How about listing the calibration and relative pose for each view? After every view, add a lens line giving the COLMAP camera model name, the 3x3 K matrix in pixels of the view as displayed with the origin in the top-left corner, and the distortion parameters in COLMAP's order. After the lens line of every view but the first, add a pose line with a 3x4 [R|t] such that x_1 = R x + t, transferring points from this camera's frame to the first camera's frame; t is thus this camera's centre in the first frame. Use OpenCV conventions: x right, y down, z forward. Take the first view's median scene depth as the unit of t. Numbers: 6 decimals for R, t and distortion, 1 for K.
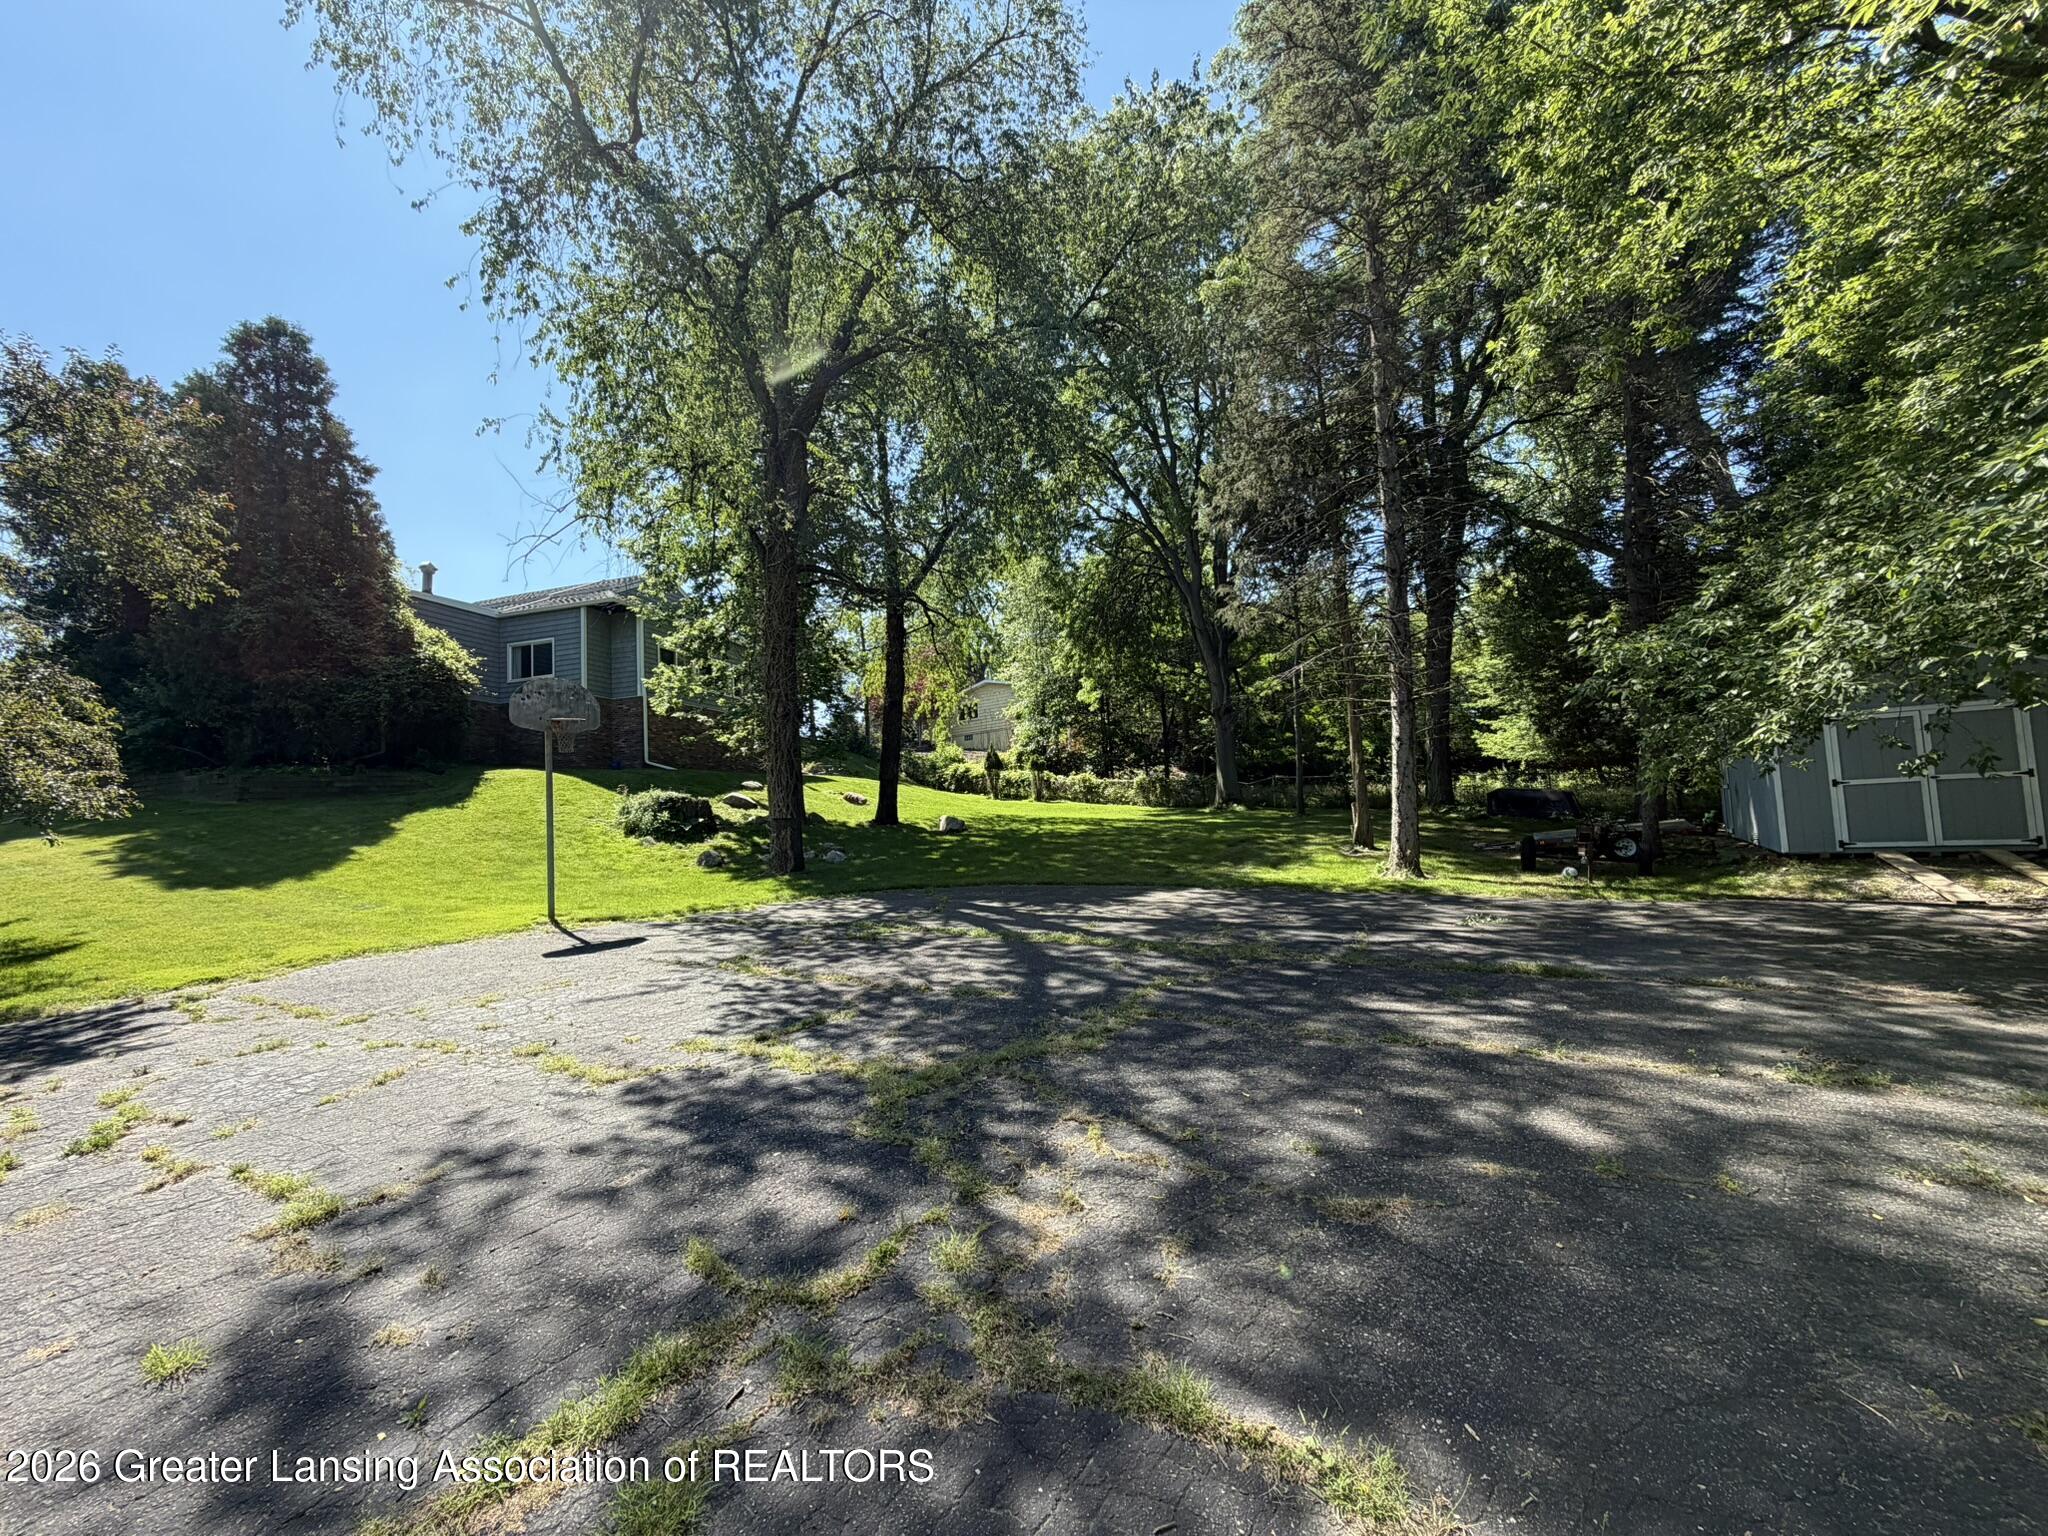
lens RADIAL K [[812.4, 0, 1019.6], [0, 812.4, 768.6], [0, 0, 1]] dist [-0.001055, 0.000092]
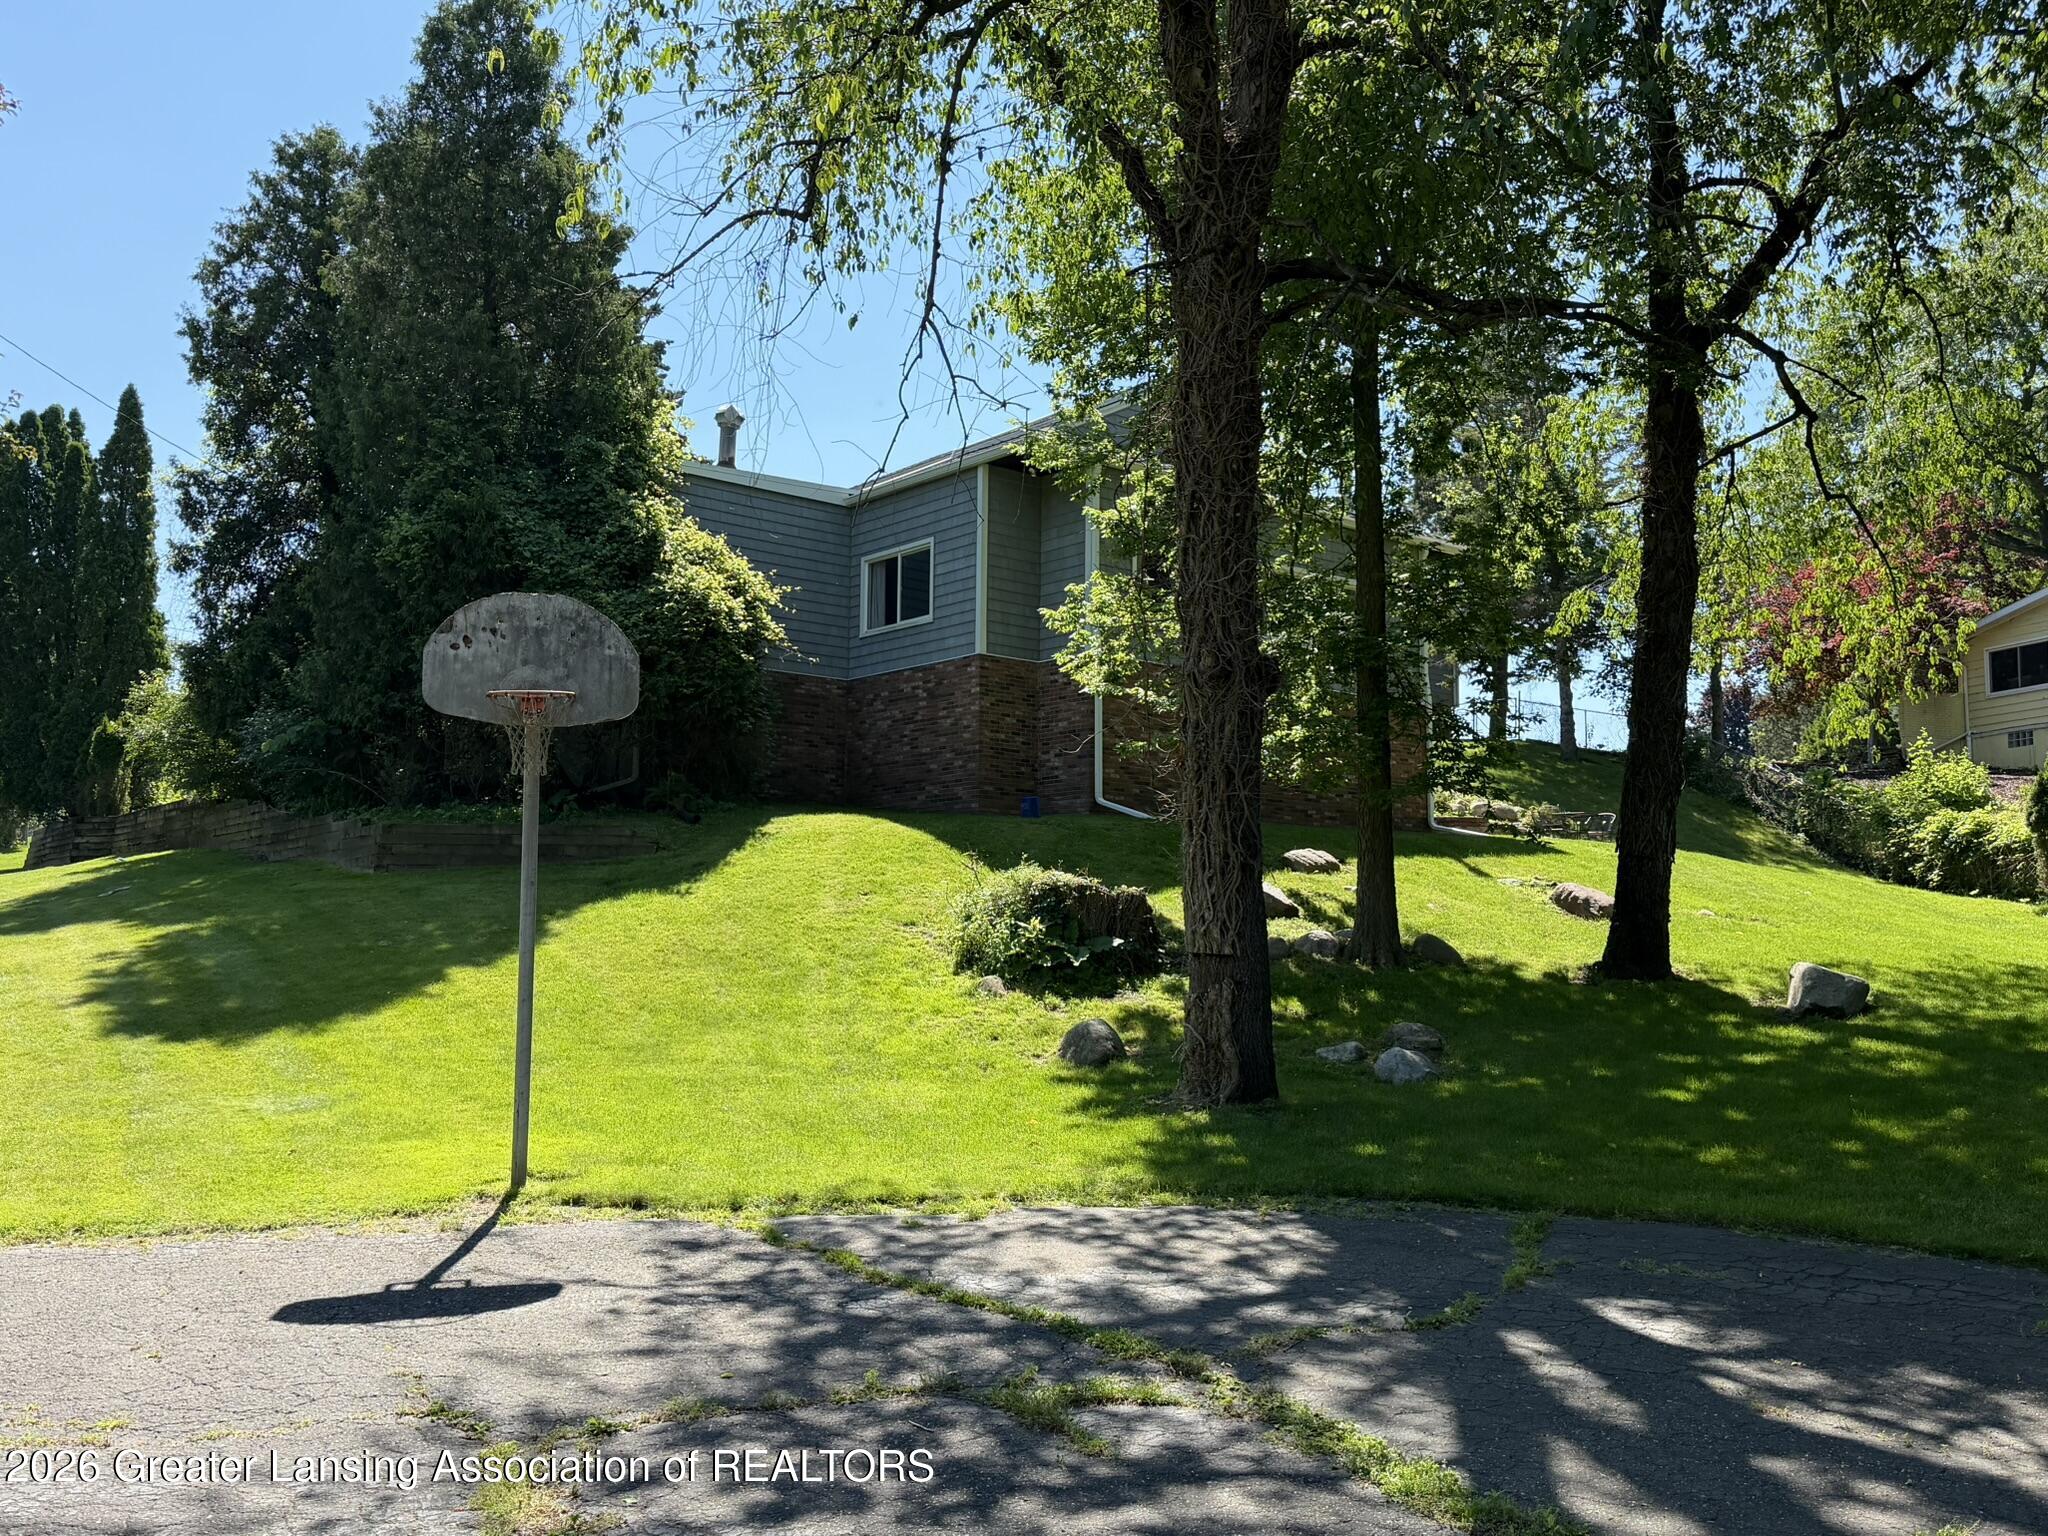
lens RADIAL K [[1792.5, 0, 1024.0], [0, 1792.5, 768.0], [0, 0, 1]] dist [0.072383, -0.003209]
pose [[0.825418, -0.005552, -0.564495, 0.067819], [-0.010318, 0.999636, -0.024918, -0.001327], [0.564428, 0.026393, 0.825060, 0.192490]]
